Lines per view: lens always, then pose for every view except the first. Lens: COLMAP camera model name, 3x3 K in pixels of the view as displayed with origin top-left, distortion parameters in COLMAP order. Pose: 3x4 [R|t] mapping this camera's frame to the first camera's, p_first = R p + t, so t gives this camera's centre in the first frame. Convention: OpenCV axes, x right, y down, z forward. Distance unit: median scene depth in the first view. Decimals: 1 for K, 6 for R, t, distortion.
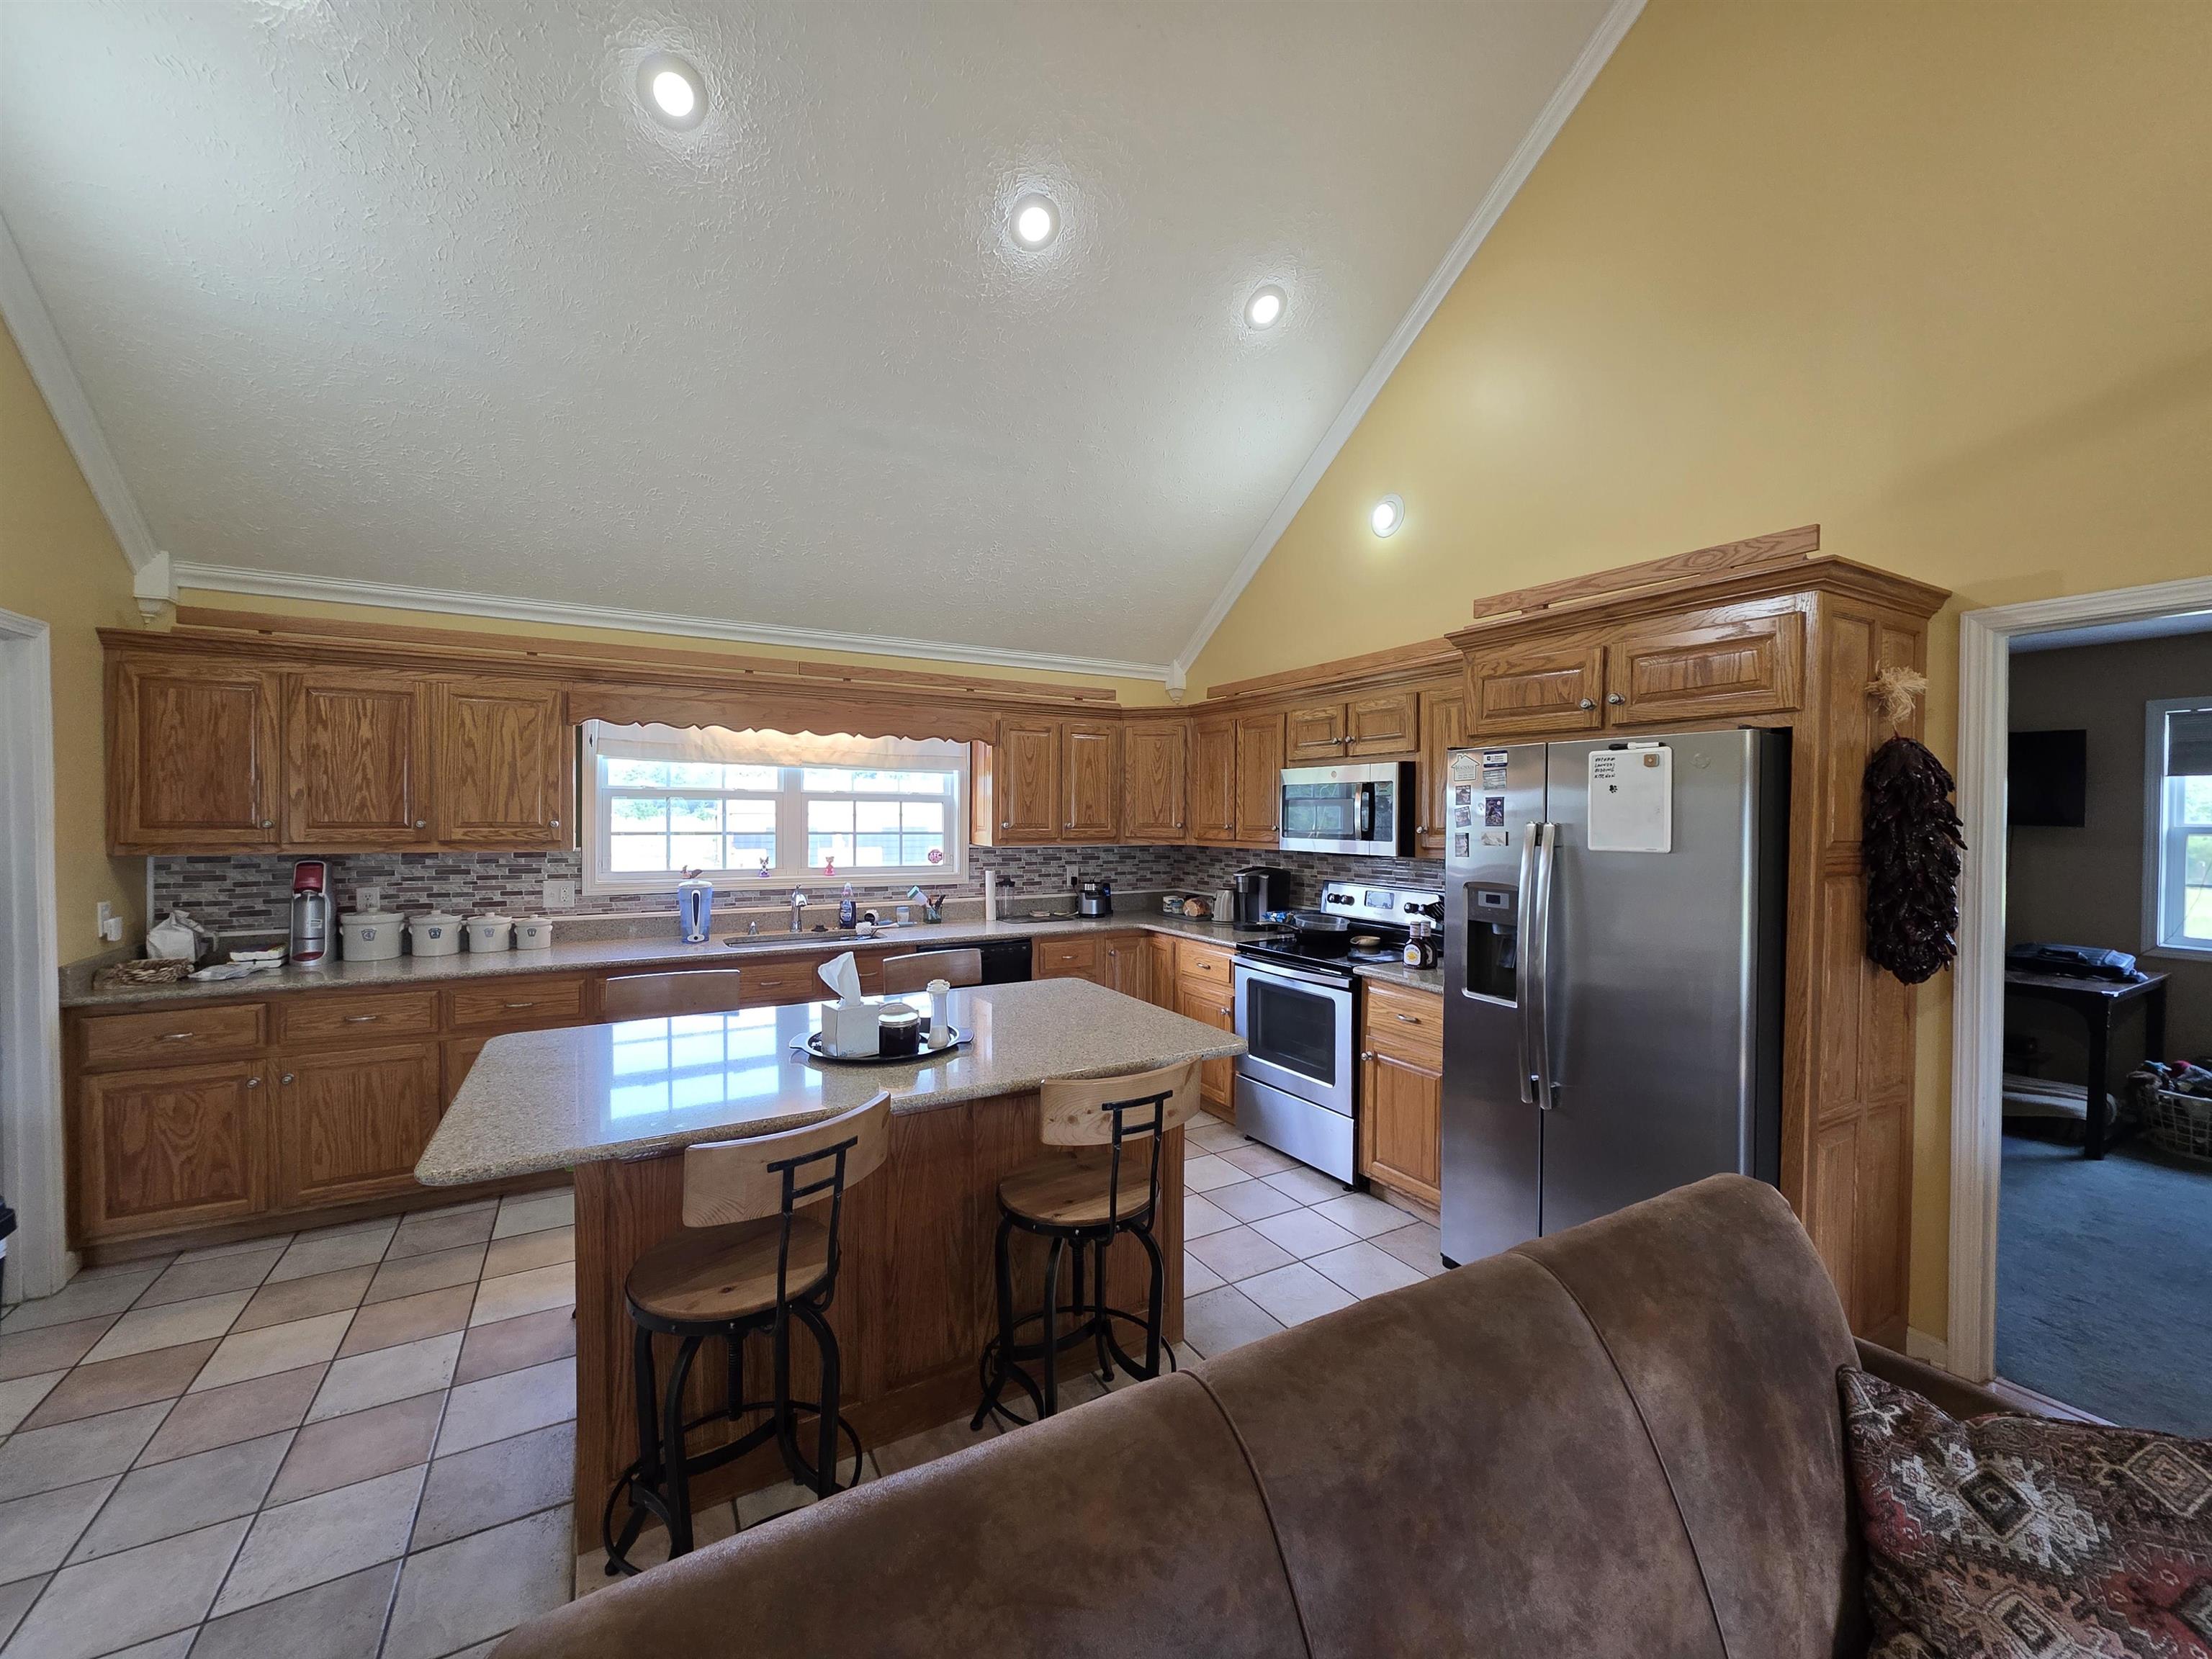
lens RADIAL K [[885.6, 0, 1102.4], [0, 885.6, 828.2], [0, 0, 1]] dist [0.000574, 0.000316]
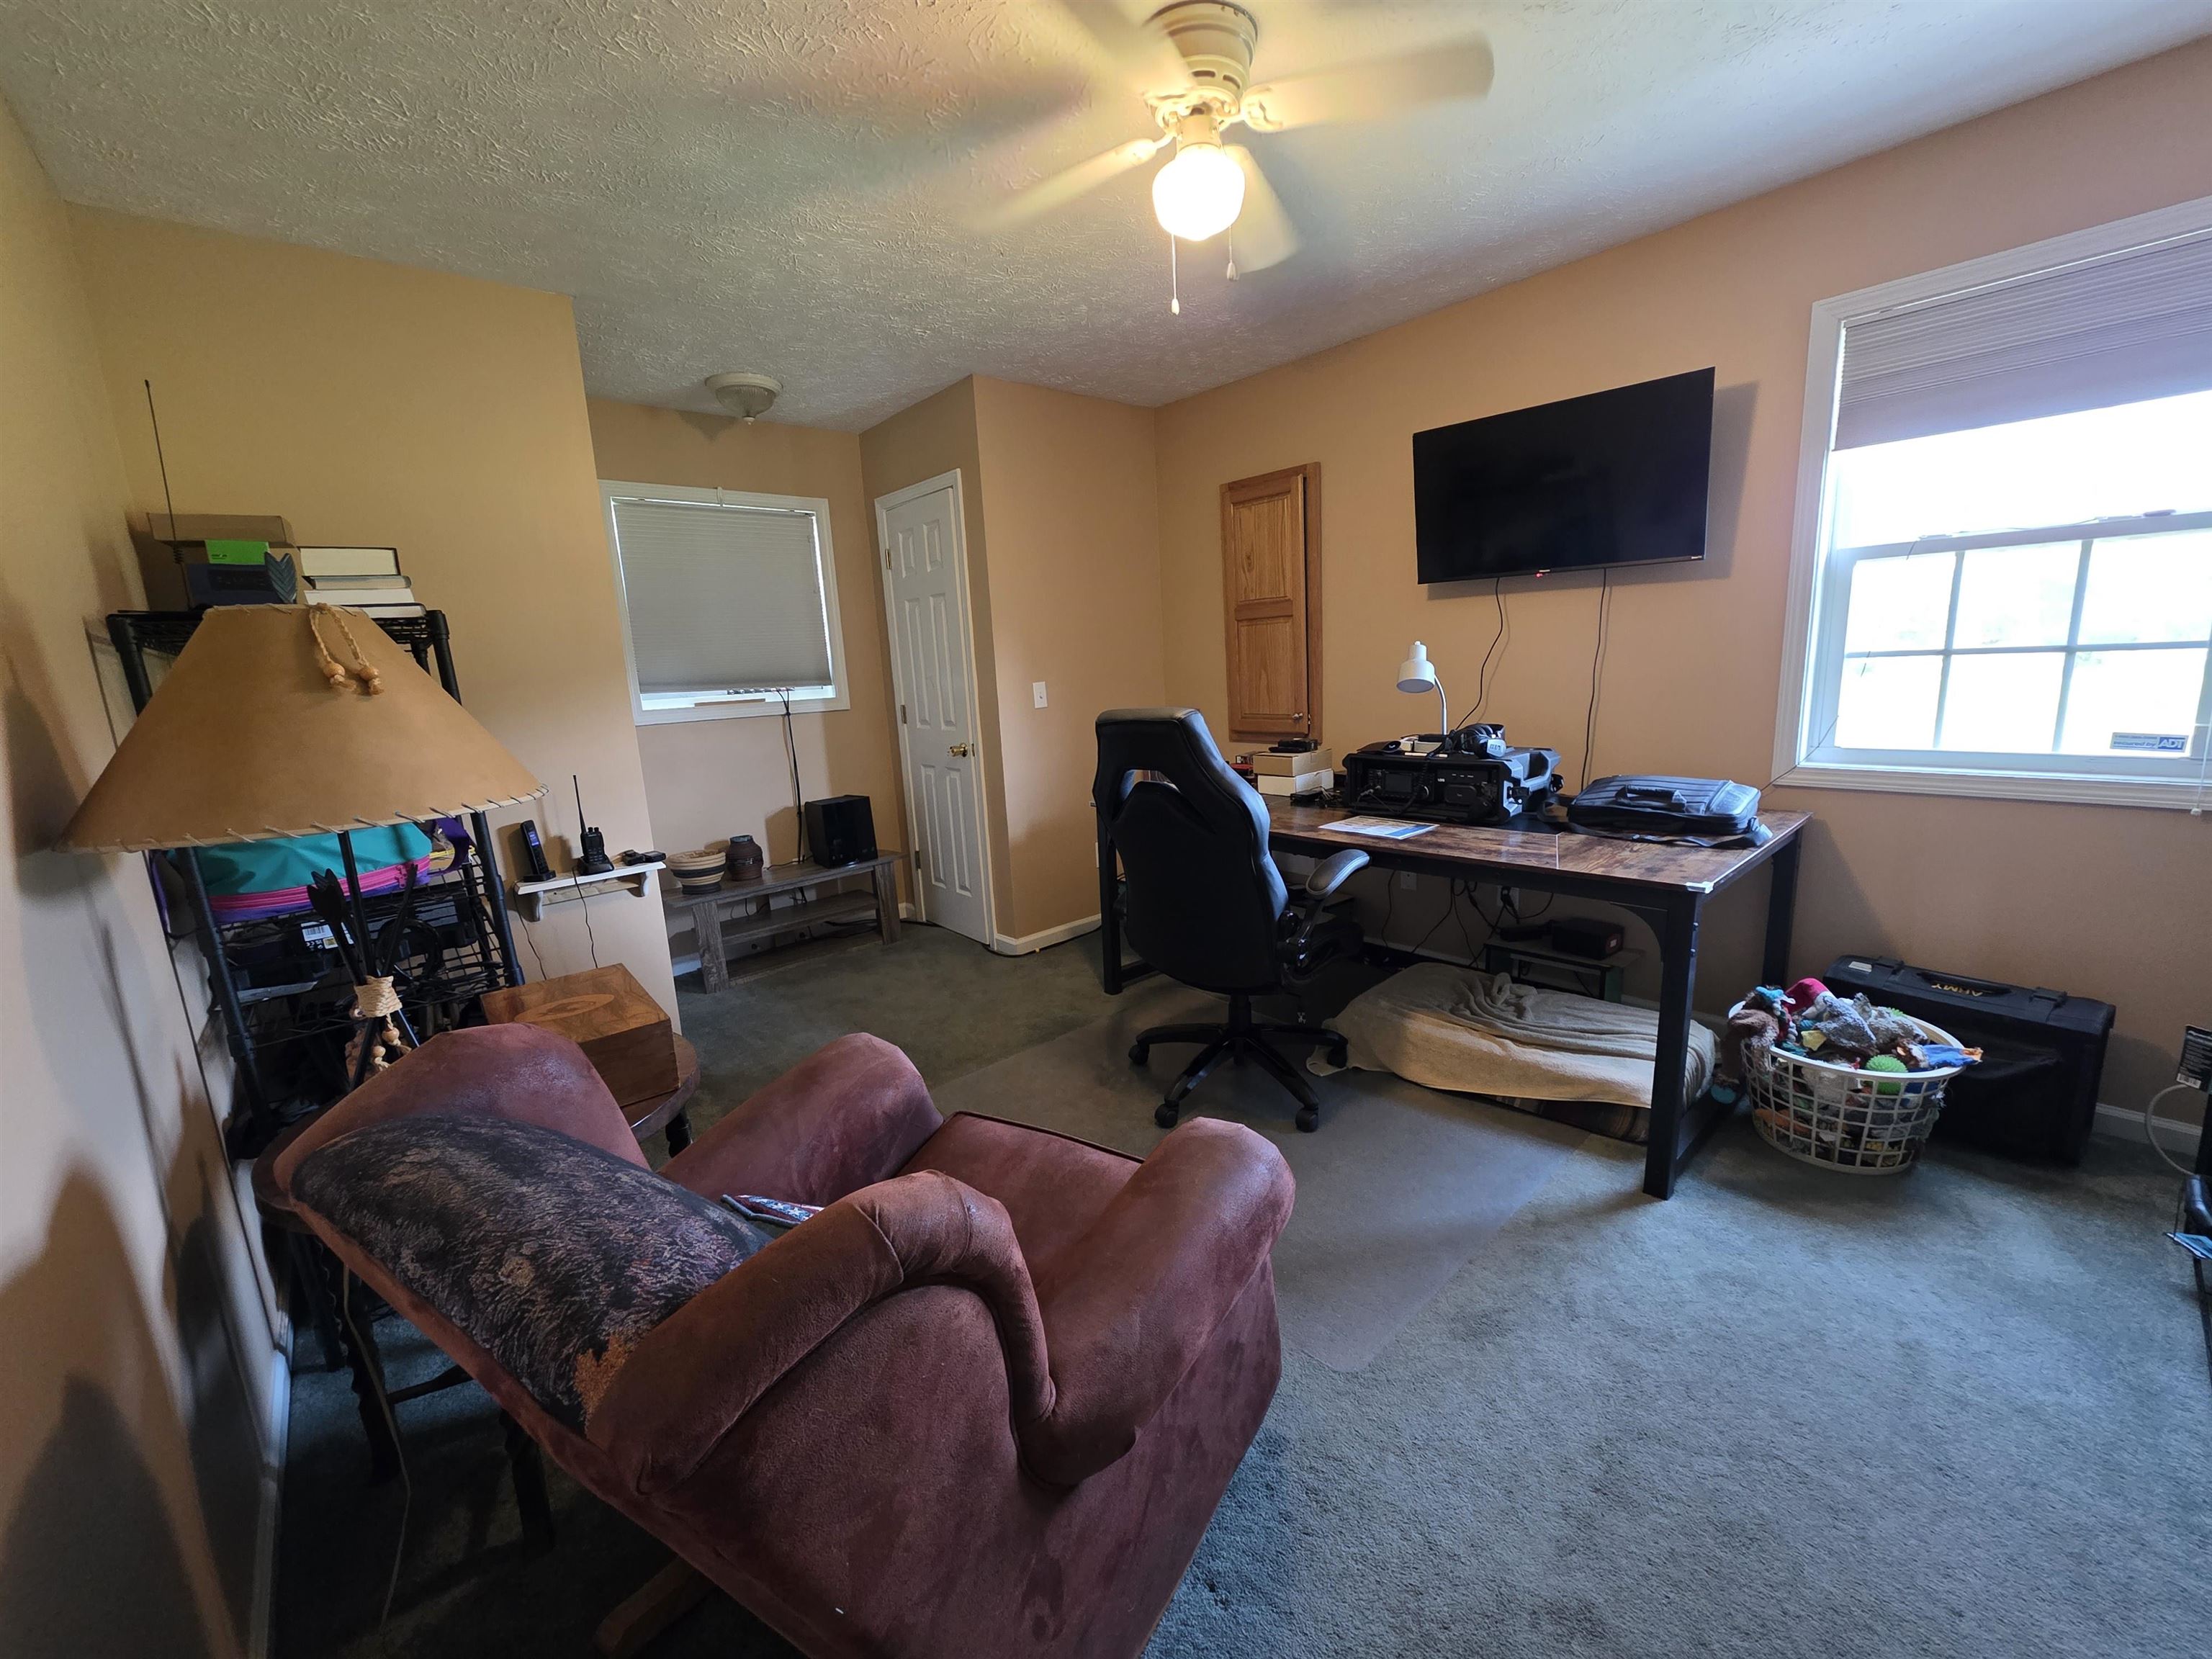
lens RADIAL K [[885.6, 0, 1112.6], [0, 885.6, 831.8], [0, 0, 1]] dist [0.000574, 0.000316]
pose [[0.977192, -0.092753, 0.191032, 0.695427], [0.059350, 0.983009, 0.173696, 0.052446], [-0.203897, -0.158396, 0.966093, 0.571196]]
